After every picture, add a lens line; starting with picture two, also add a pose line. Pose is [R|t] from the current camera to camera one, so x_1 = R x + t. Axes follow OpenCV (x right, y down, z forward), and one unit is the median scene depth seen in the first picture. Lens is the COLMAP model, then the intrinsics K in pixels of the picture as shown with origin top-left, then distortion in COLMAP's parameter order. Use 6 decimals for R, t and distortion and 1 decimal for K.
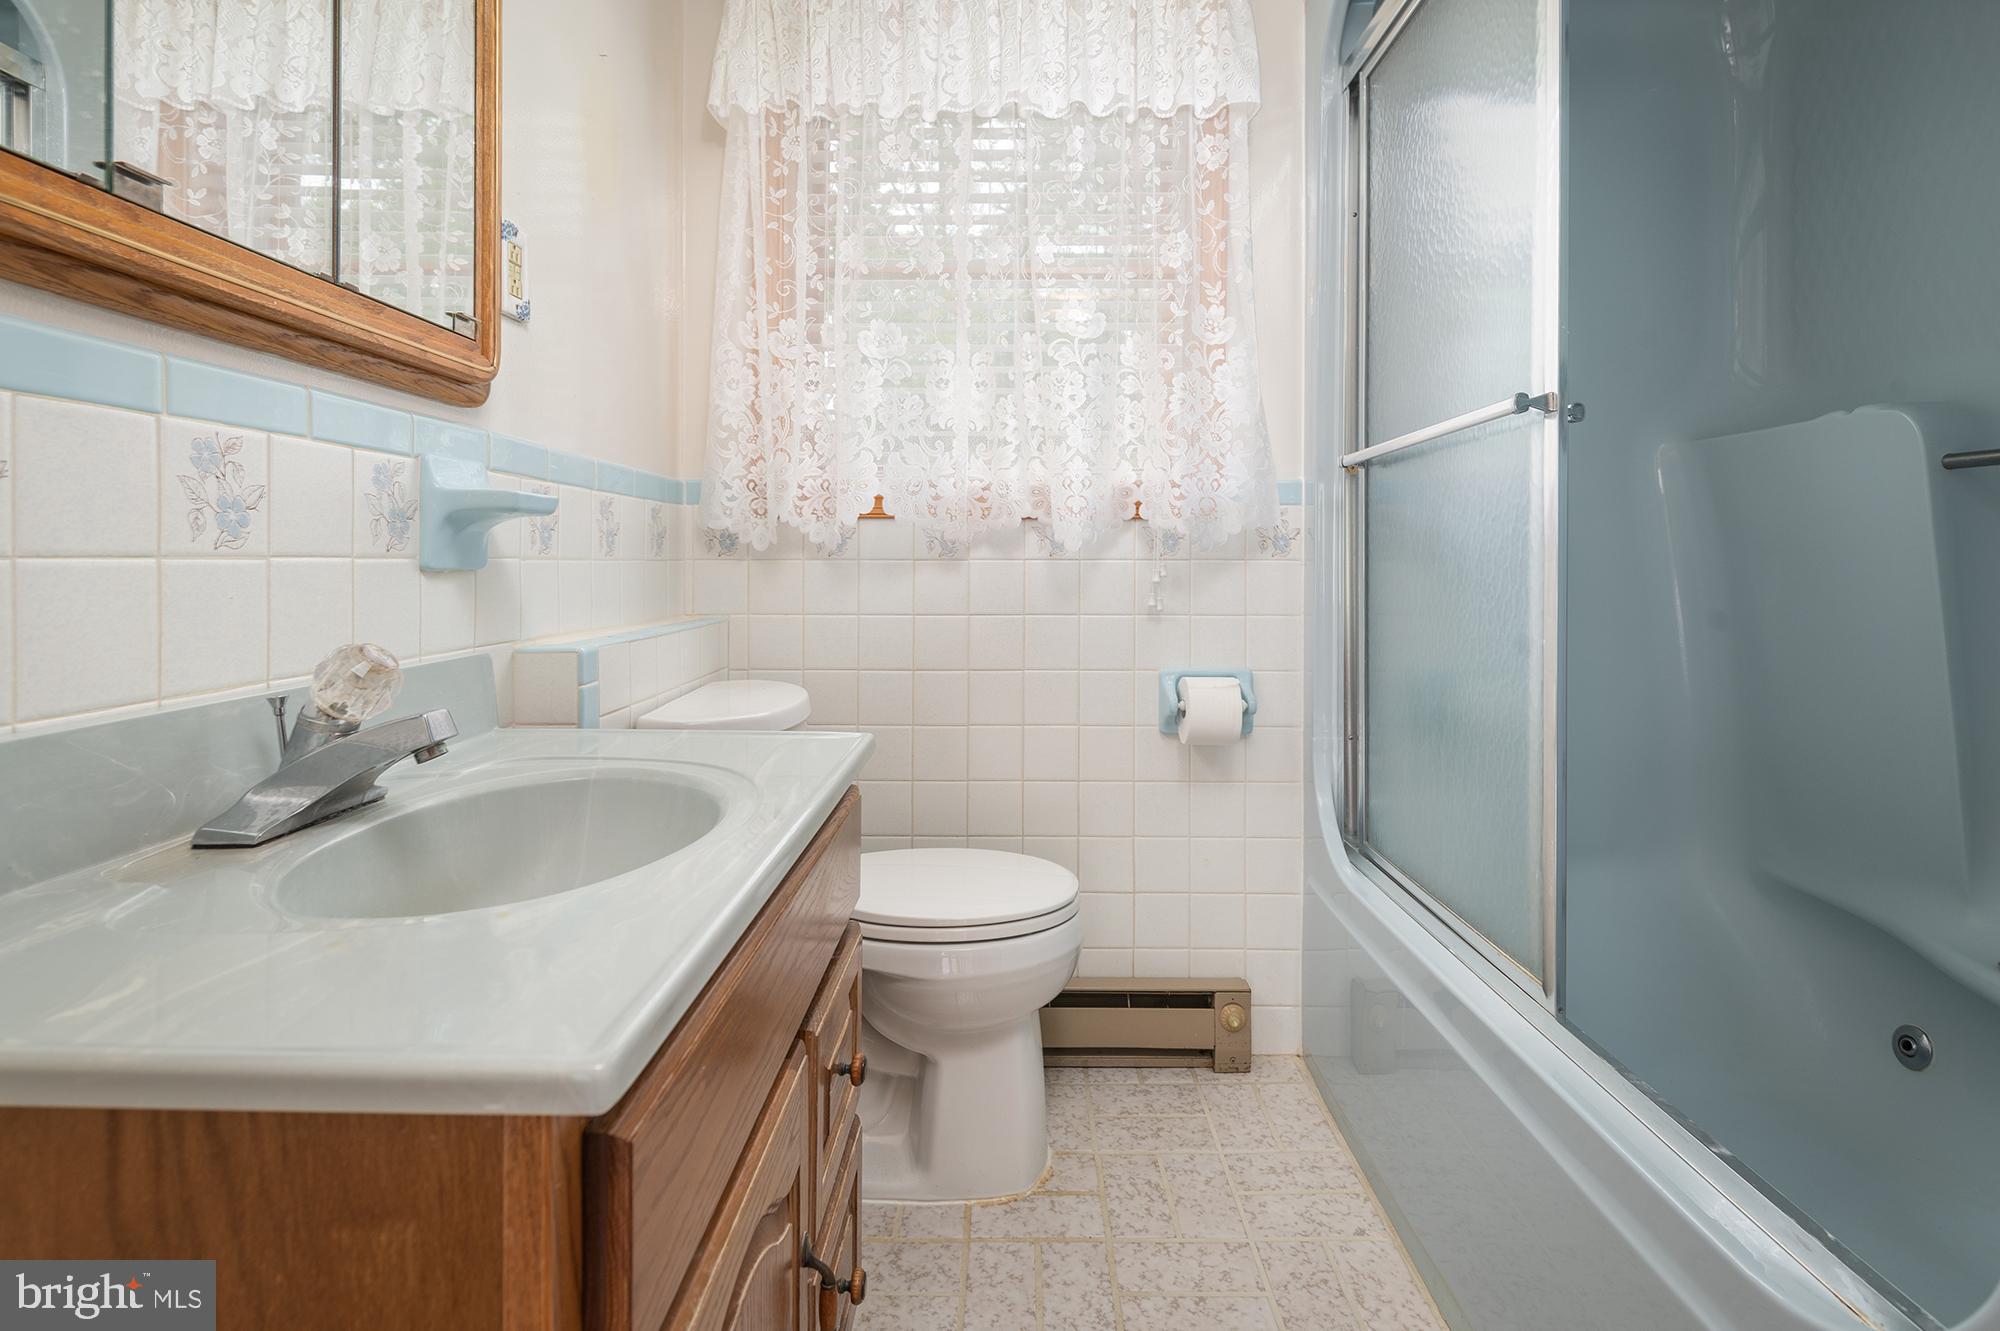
lens RADIAL K [[948.7, 0, 992.9], [0, 948.7, 561.1], [0, 0, 1]] dist [0.010781, -0.006304]
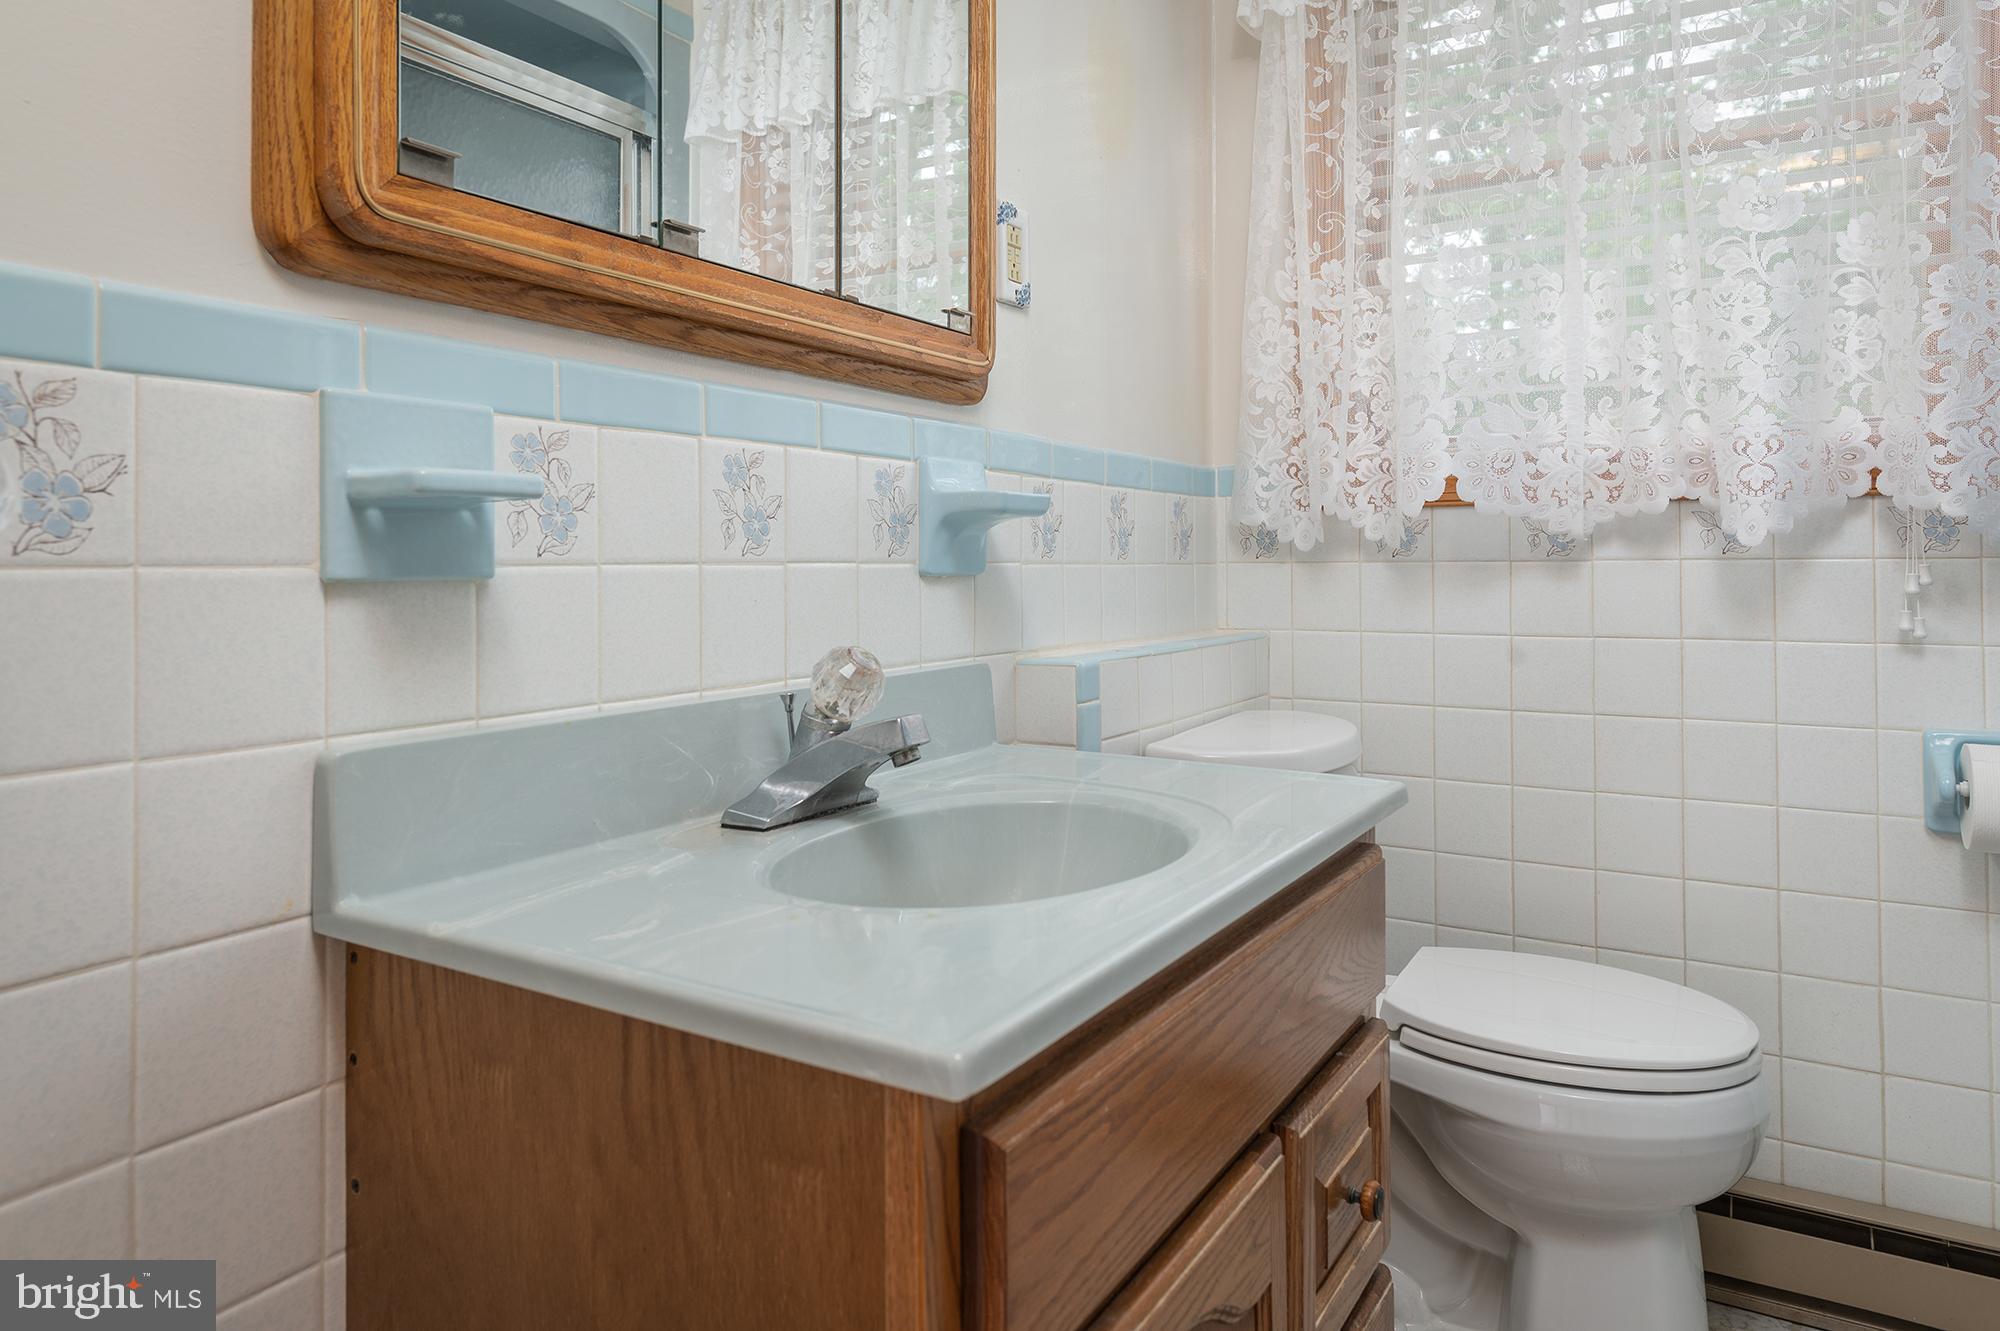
lens RADIAL K [[1232.1, 0, 1024.0], [0, 1232.1, 547.1], [0, 0, 1]] dist [0.021442, -0.006976]
pose [[0.868147, -0.013627, -0.496121, 0.076530], [0.006612, 0.999852, -0.015893, 0.000988], [0.496264, 0.010517, 0.868108, -0.030704]]
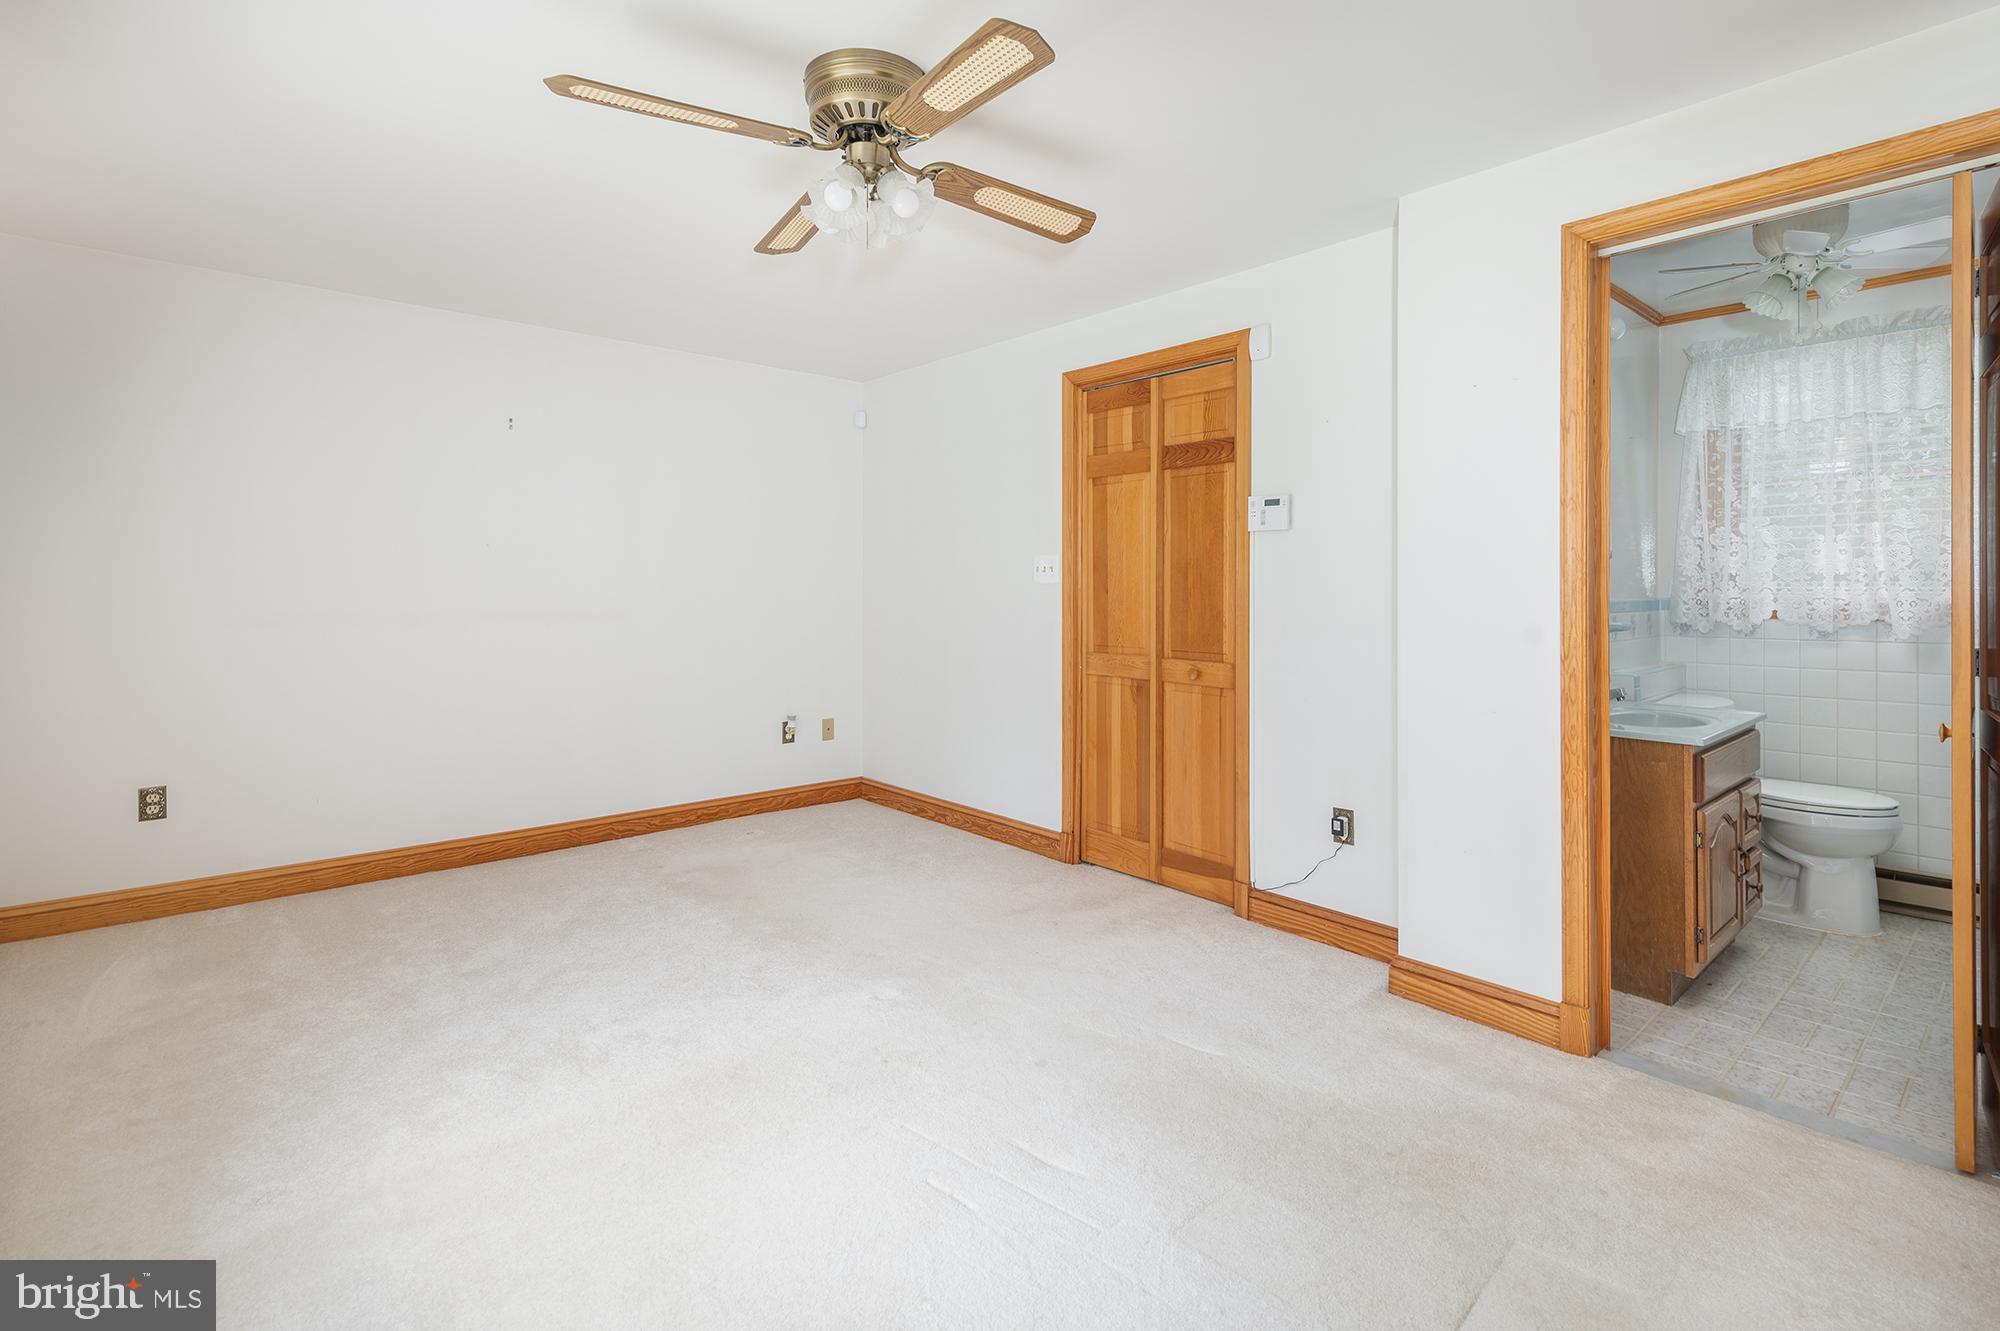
lens RADIAL K [[914.4, 0, 1044.7], [0, 914.4, 599.1], [0, 0, 1]] dist [0.012042, -0.001257]
pose [[0.678193, -0.001823, -0.734882, 0.295048], [0.014475, 0.999836, 0.010879, -0.145770], [0.734741, -0.018016, 0.678108, -1.639971]]
